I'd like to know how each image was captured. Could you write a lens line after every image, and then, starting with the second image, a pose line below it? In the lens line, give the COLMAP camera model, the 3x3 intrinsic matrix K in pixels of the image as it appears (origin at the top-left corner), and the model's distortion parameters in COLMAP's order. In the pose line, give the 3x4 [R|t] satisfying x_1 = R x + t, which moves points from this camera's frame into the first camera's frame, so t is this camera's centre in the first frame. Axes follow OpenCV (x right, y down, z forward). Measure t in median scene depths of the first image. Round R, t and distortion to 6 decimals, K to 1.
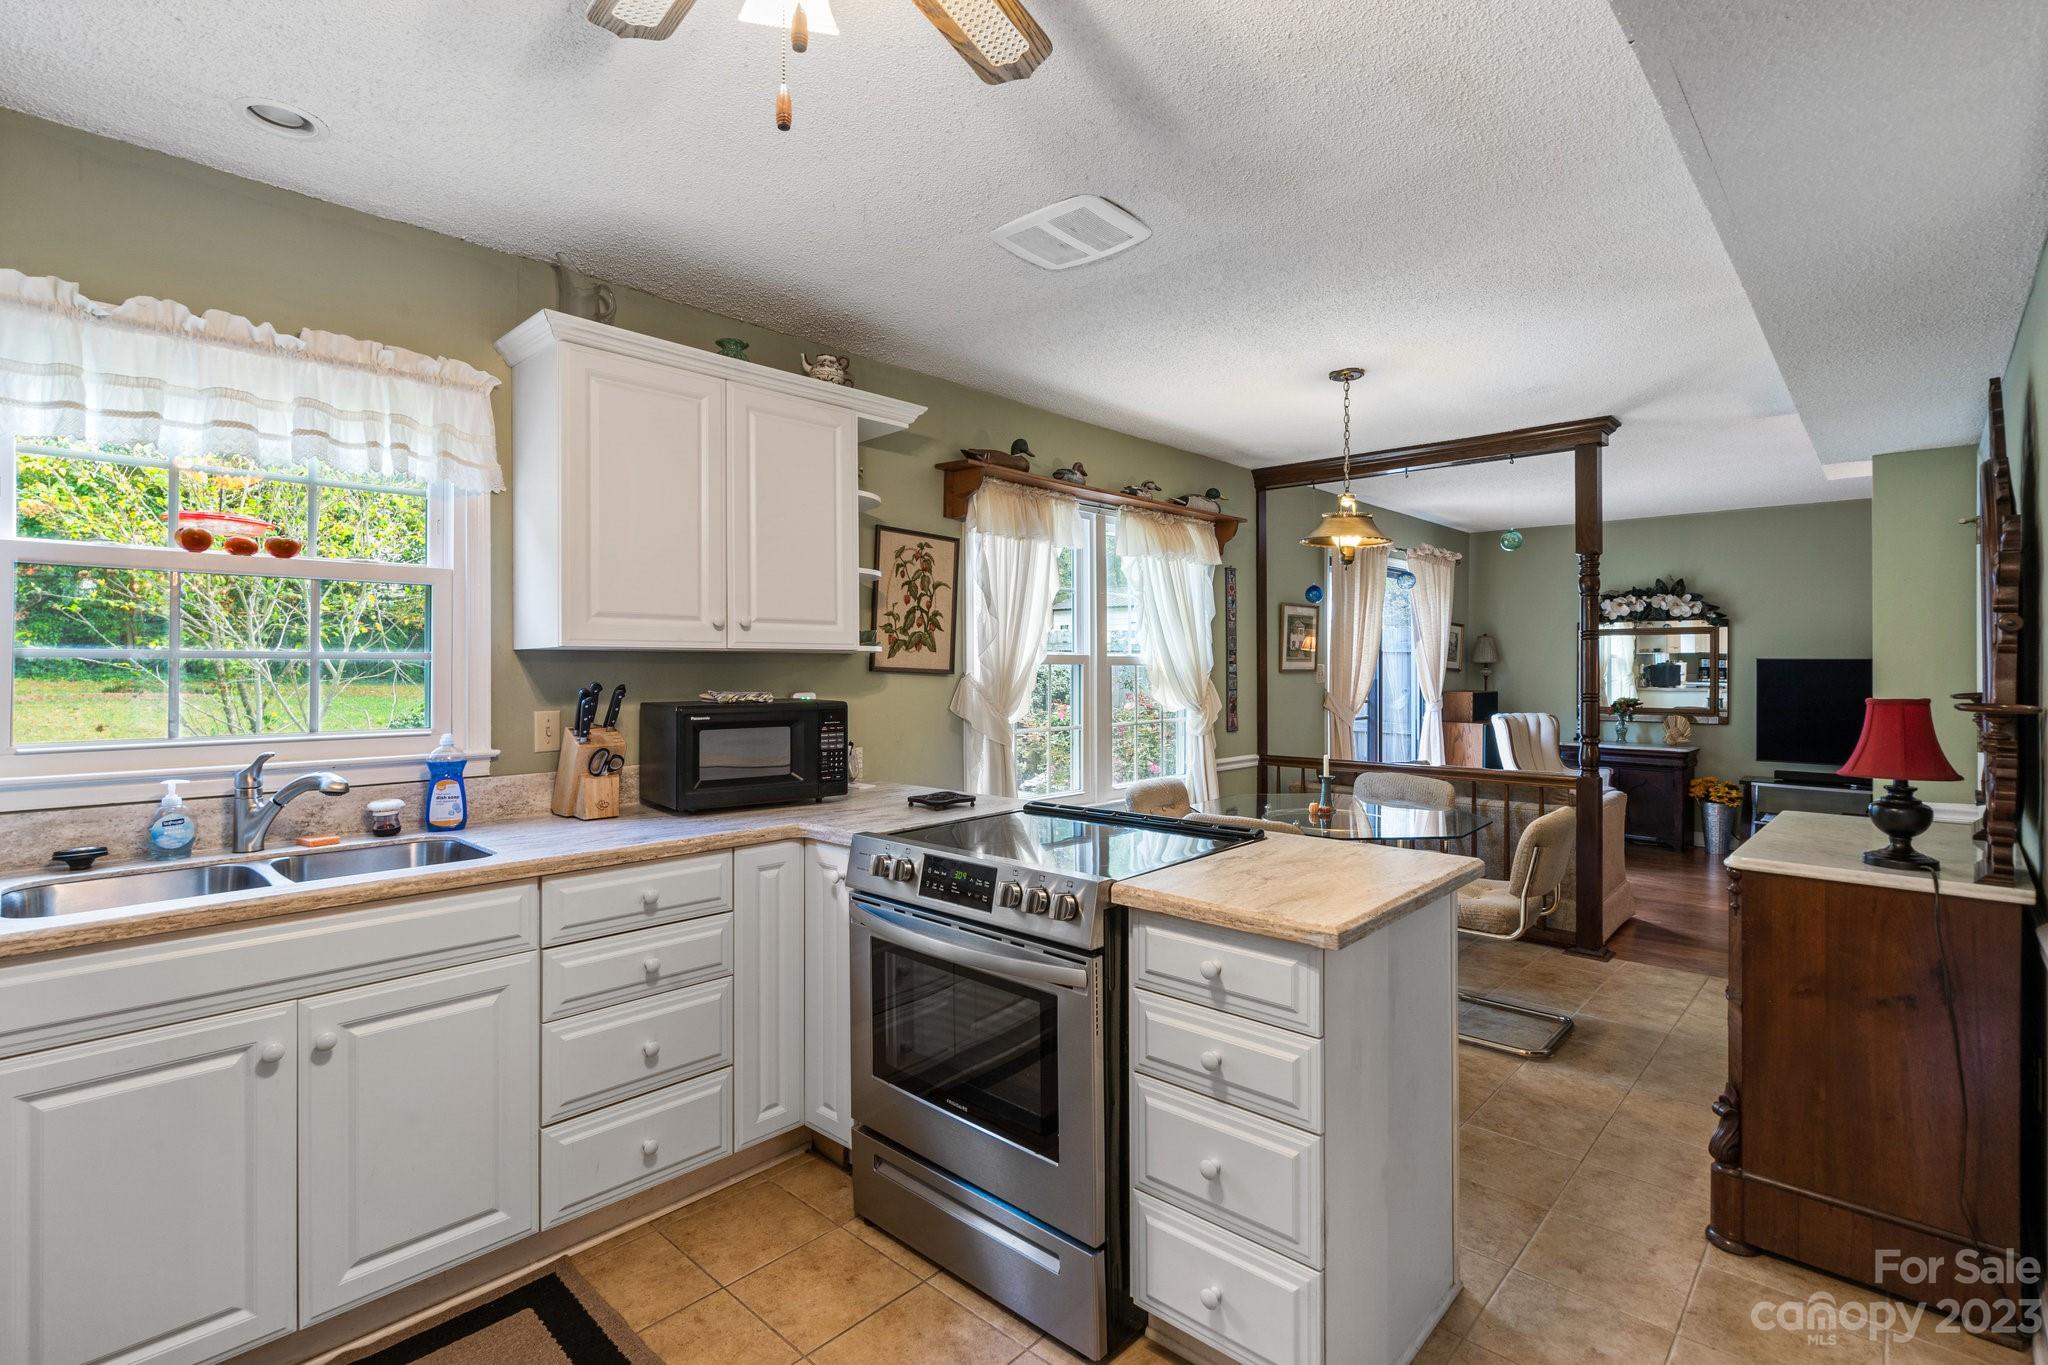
lens RADIAL K [[958.9, 0, 1019.7], [0, 958.9, 663.0], [0, 0, 1]] dist [0.001381, 0.001437]
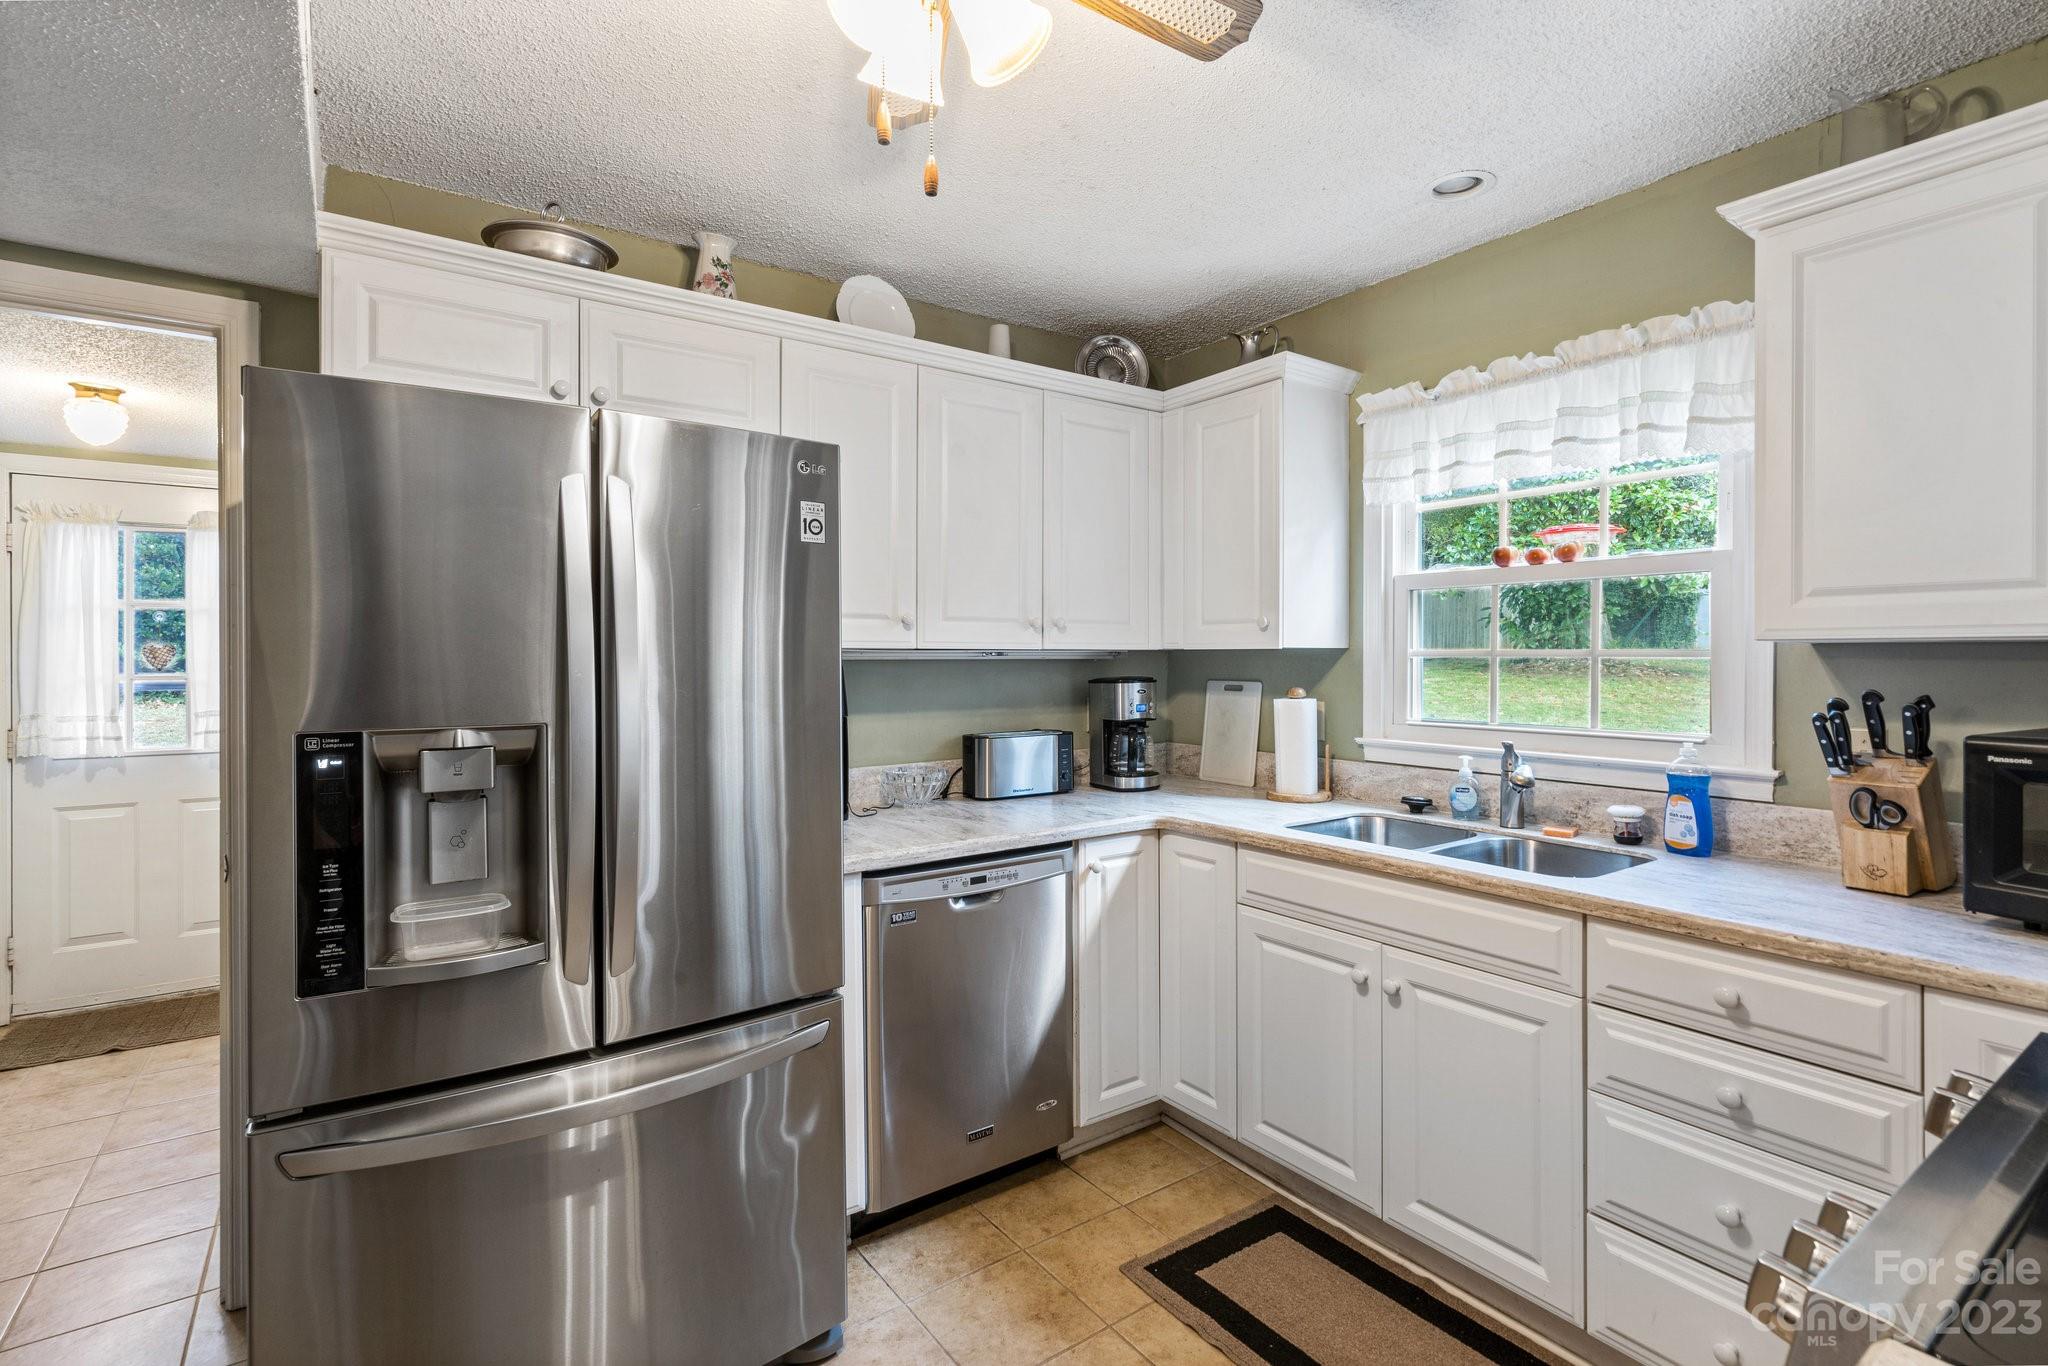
lens RADIAL K [[957.0, 0, 1028.7], [0, 957.0, 658.5], [0, 0, 1]] dist [-0.001669, -0.000085]
pose [[-0.196241, 0.002700, -0.980552, 0.235460], [0.004792, 0.999987, 0.001794, -0.004356], [0.980544, -0.004347, -0.196251, 0.376571]]
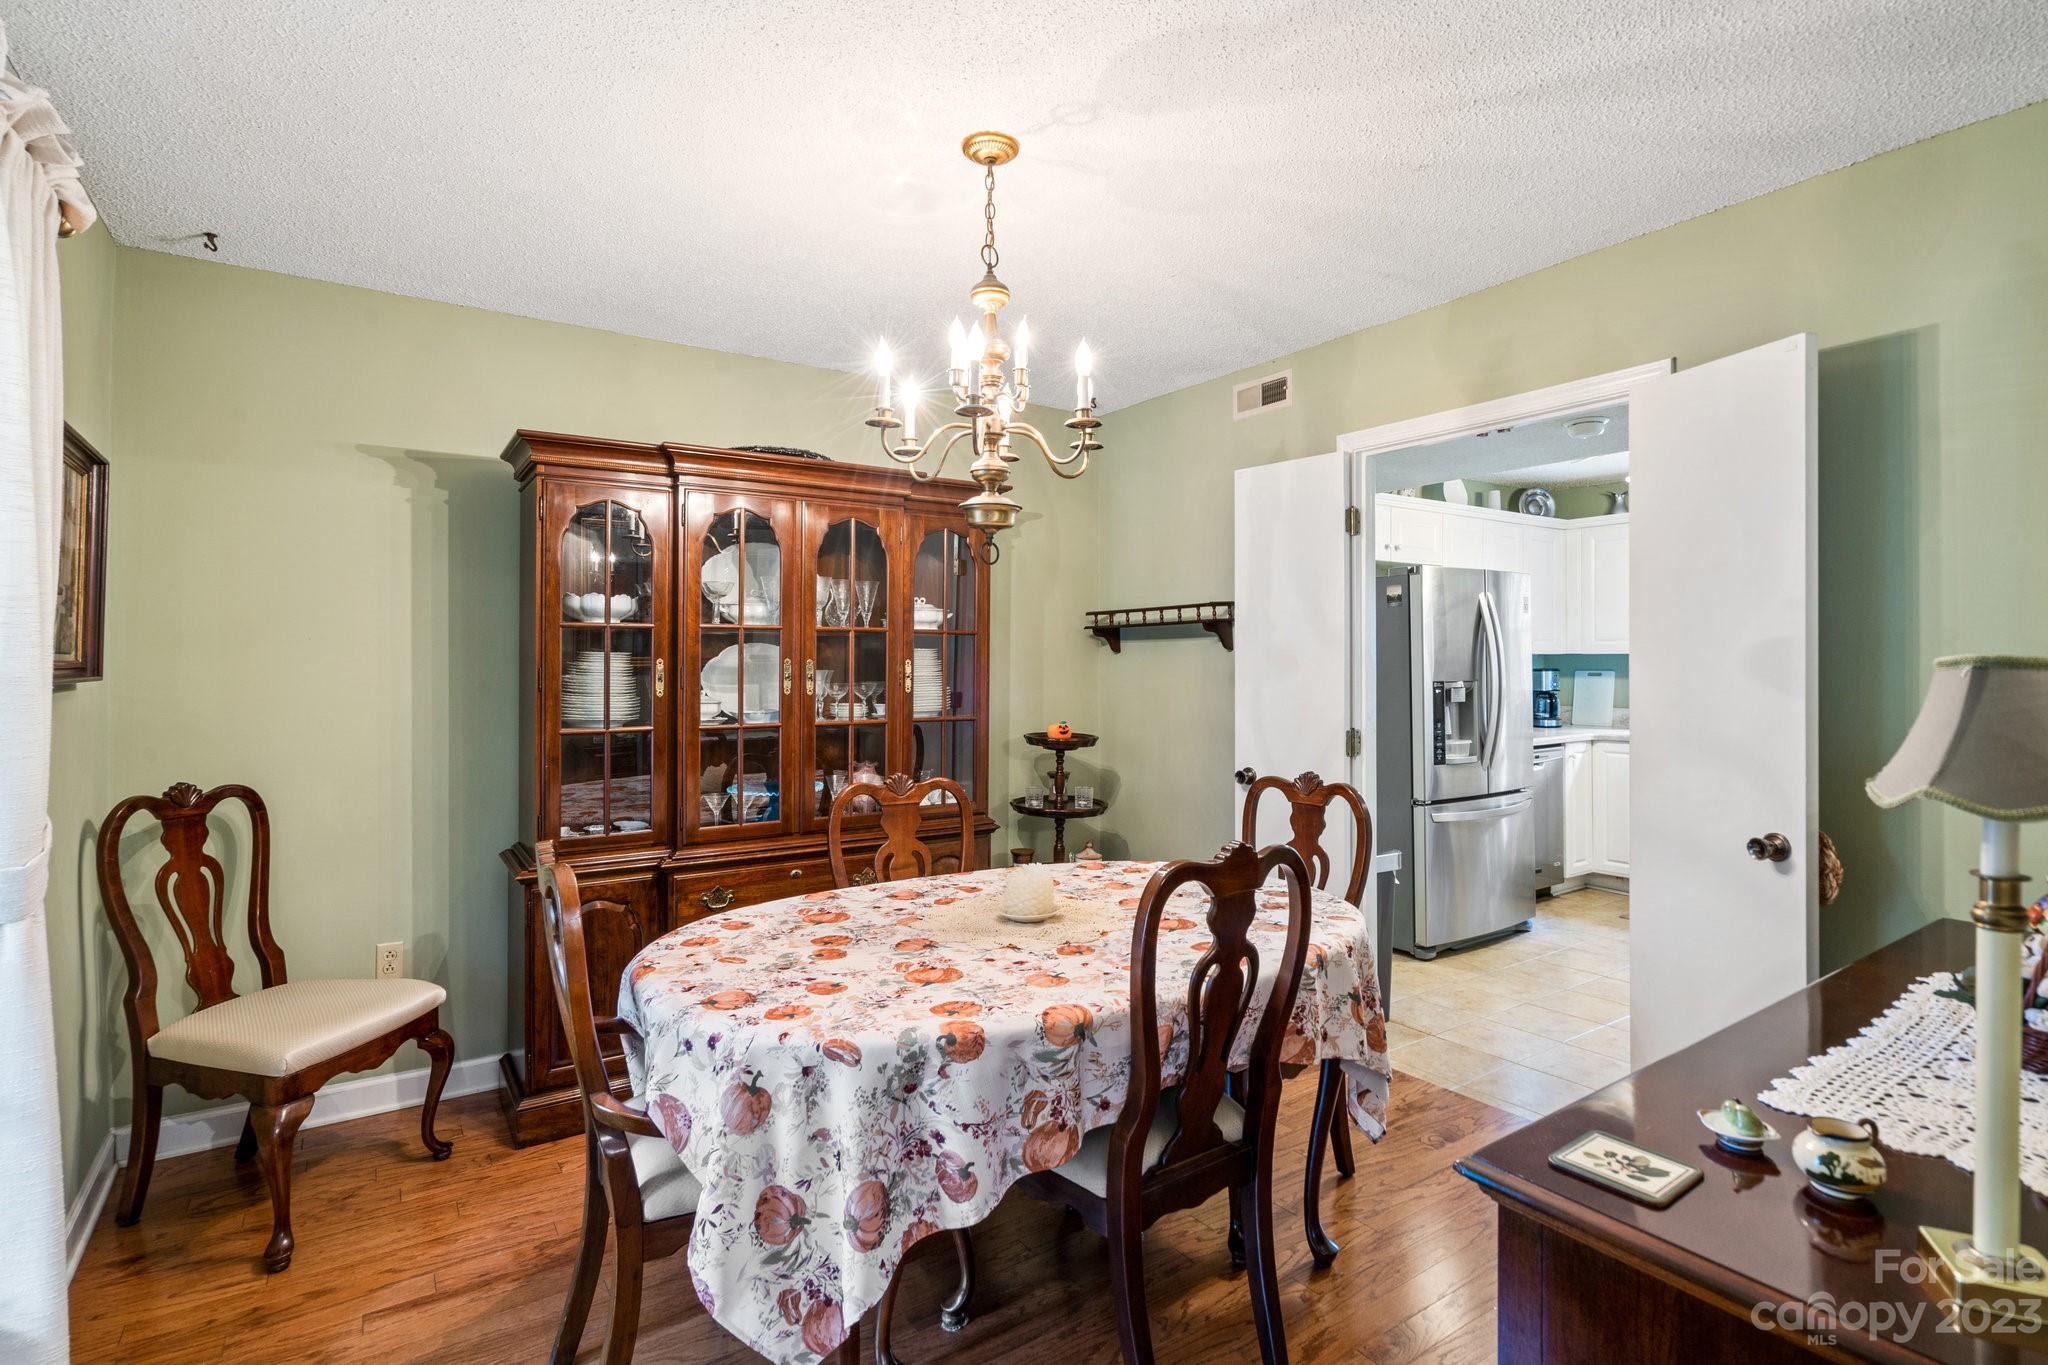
lens RADIAL K [[984.5, 0, 996.9], [0, 984.5, 652.3], [0, 0, 1]] dist [0.000143, 0.000198]
pose [[-0.234111, -0.003323, -0.972204, 1.205980], [0.001792, 0.999991, -0.003849, -0.007966], [0.972208, -0.002643, -0.234103, -0.200908]]
